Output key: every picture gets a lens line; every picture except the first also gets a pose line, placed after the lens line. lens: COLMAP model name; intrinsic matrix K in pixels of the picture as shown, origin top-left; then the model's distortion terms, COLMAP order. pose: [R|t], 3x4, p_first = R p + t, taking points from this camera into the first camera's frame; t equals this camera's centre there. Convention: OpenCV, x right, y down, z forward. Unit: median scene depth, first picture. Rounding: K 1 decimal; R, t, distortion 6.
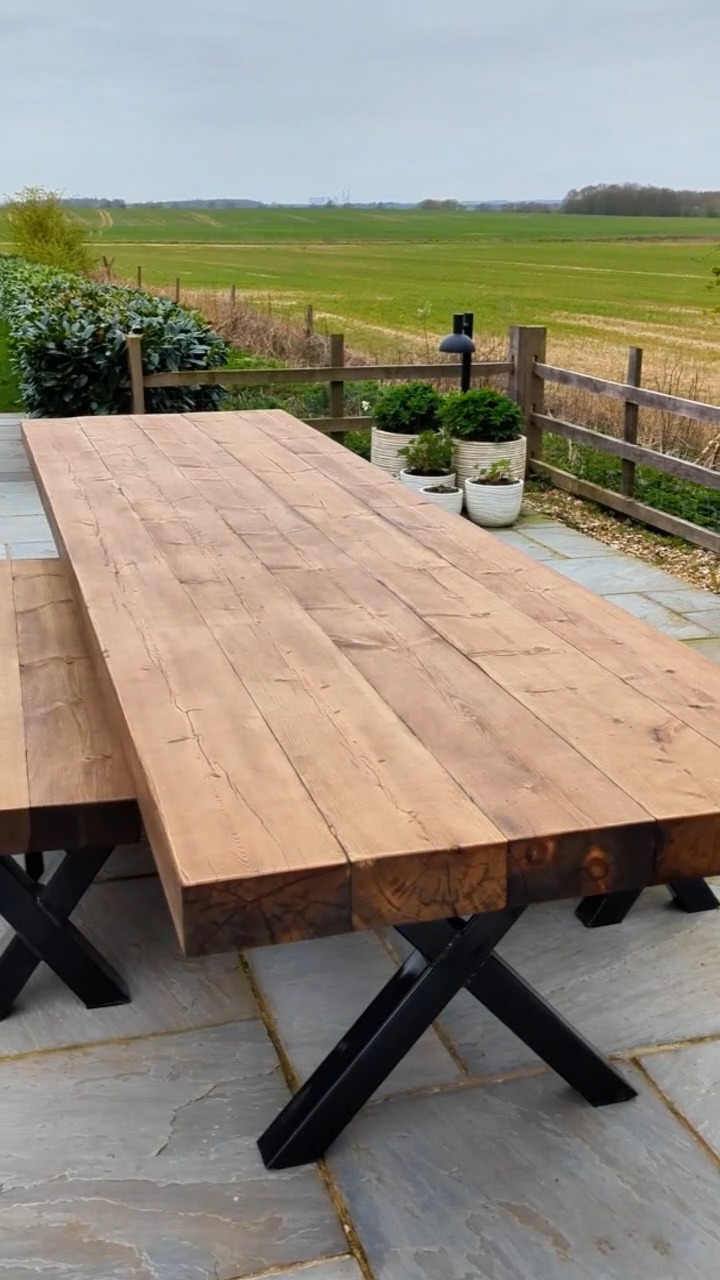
lens RADIAL K [[1184.1, 0, 387.5], [0, 1184.1, 643.1], [0, 0, 1]] dist [0.066334, -0.199352]
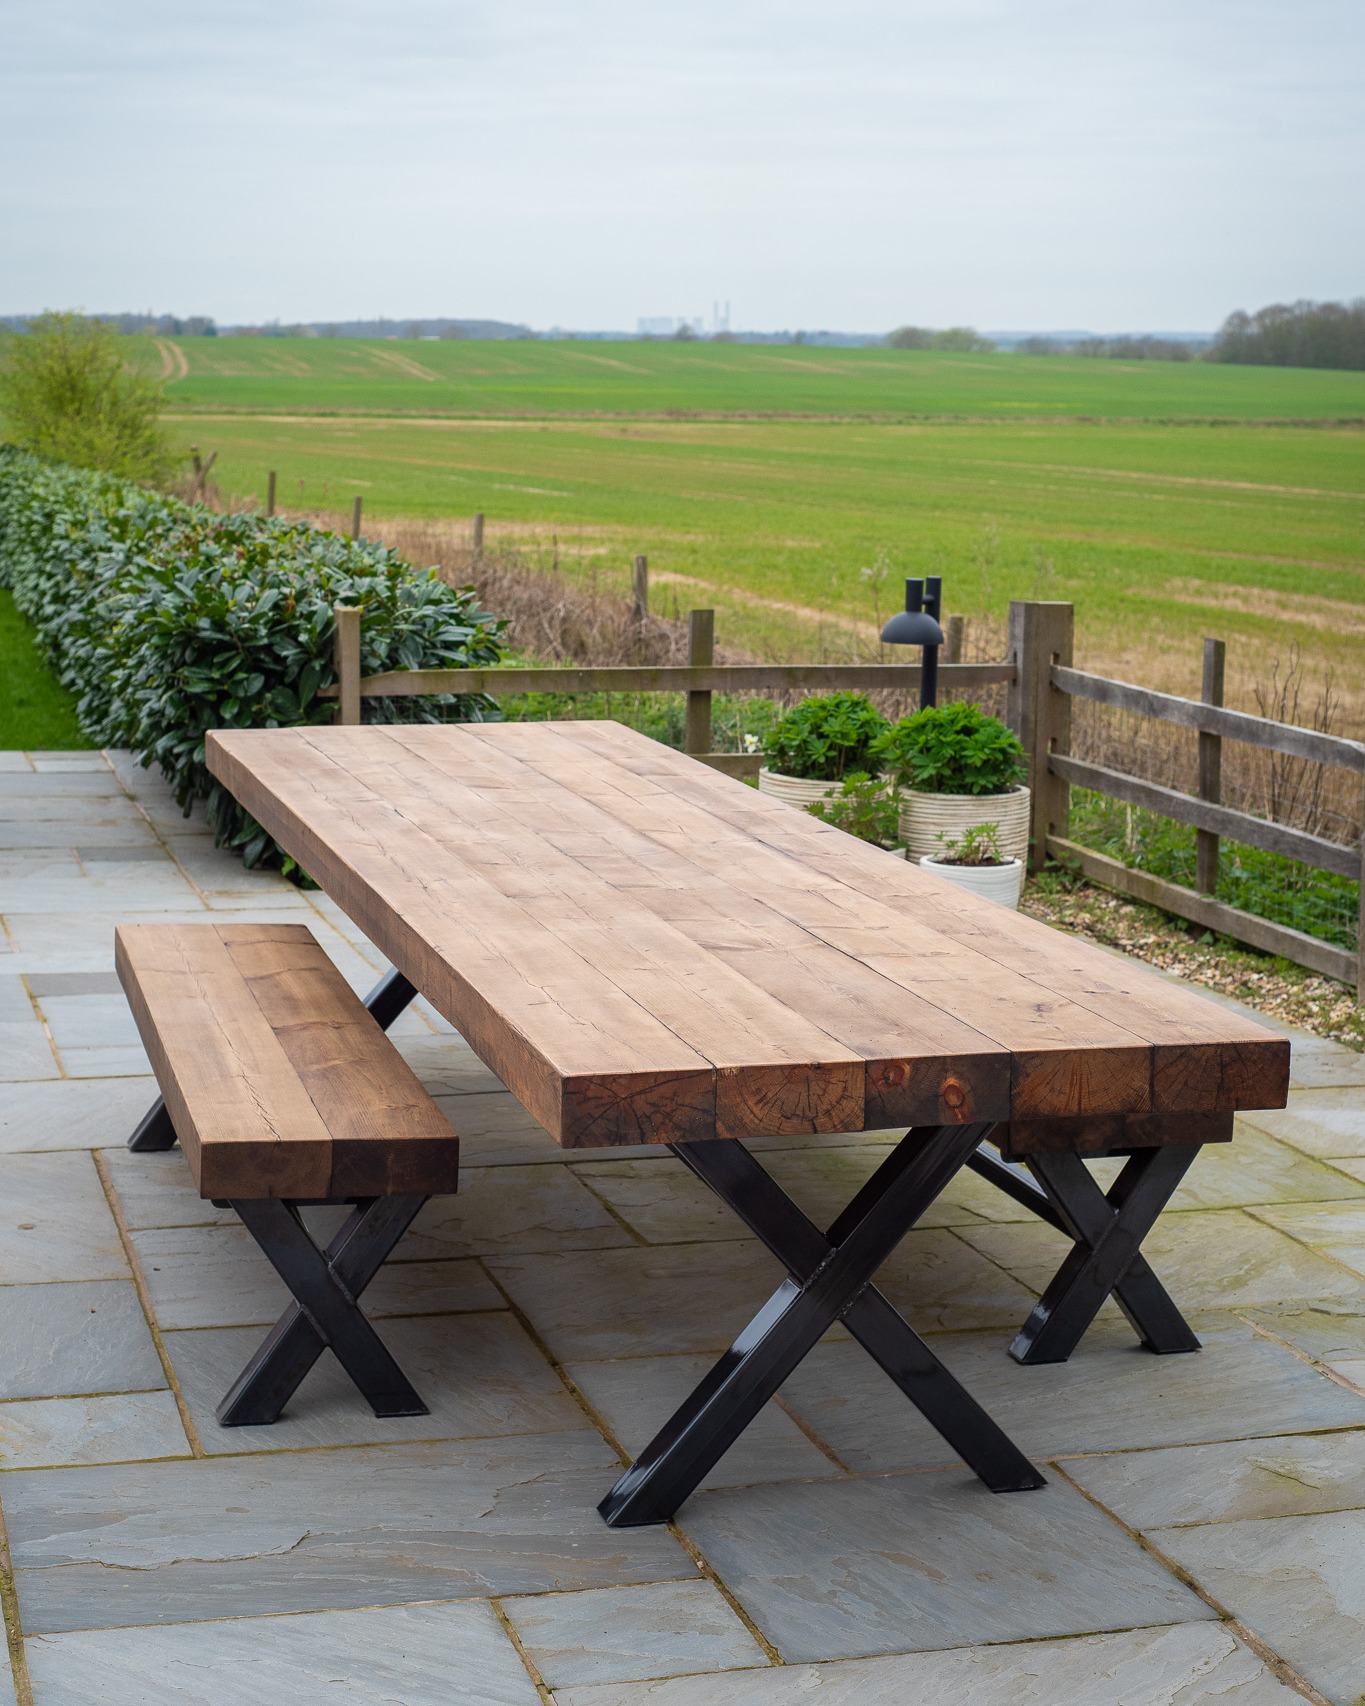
lens RADIAL K [[2808.2, 0, 682.5], [0, 2808.2, 853.0], [0, 0, 1]] dist [-0.136224, 0.132394]
pose [[0.998861, 0.019048, -0.043756, 0.009922], [-0.026247, 0.985029, -0.170380, 0.092766], [0.039855, 0.171334, 0.984406, -0.334645]]
